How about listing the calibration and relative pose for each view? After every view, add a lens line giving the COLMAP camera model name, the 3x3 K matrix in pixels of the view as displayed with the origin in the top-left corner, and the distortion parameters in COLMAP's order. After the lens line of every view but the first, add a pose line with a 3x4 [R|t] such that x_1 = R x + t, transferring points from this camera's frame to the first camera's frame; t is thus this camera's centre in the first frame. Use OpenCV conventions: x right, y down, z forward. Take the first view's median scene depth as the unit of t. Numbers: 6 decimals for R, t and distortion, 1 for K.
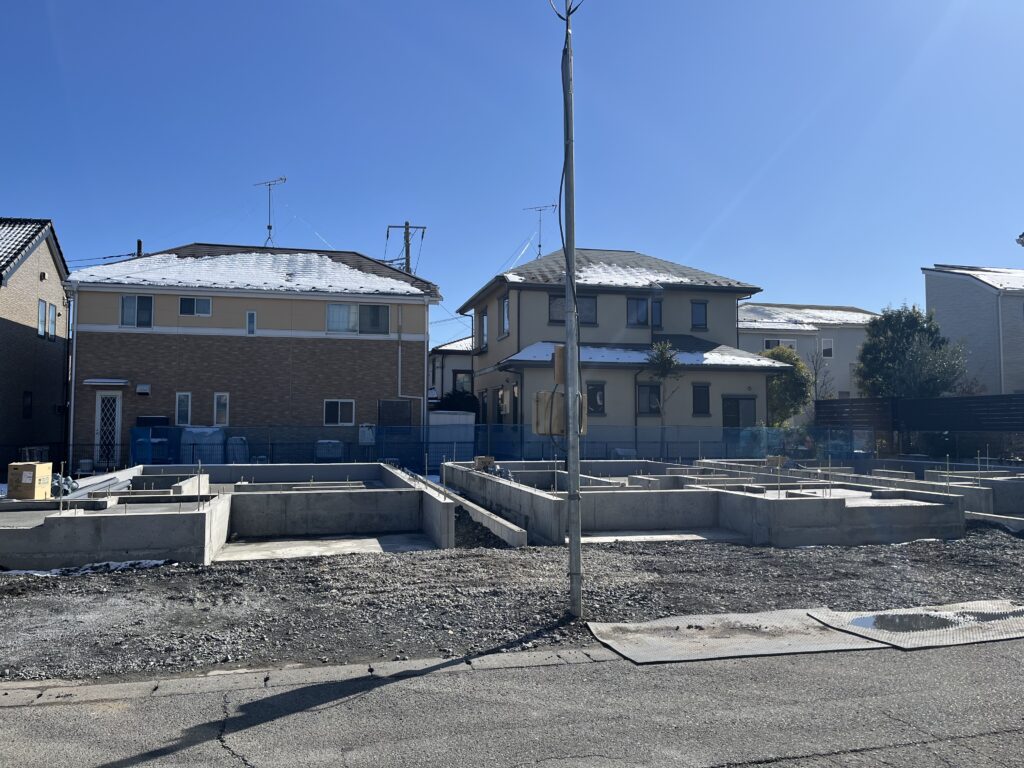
lens RADIAL K [[772.4, 0, 517.6], [0, 772.4, 386.4], [0, 0, 1]] dist [0.037480, -0.014843]
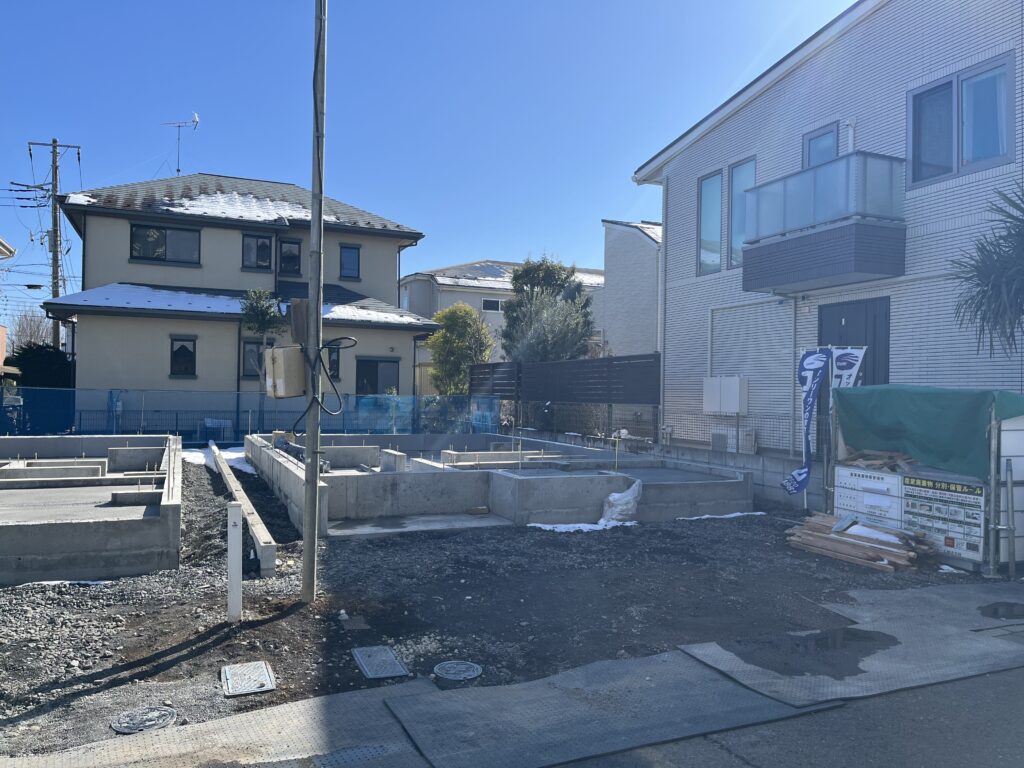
lens RADIAL K [[772.4, 0, 511.0], [0, 772.4, 383.6], [0, 0, 1]] dist [0.037480, -0.014843]
pose [[0.987333, 0.017596, 0.157682, 0.314236], [-0.023448, 0.999101, 0.035331, 0.007690], [-0.156919, -0.038581, 0.986858, 0.152777]]
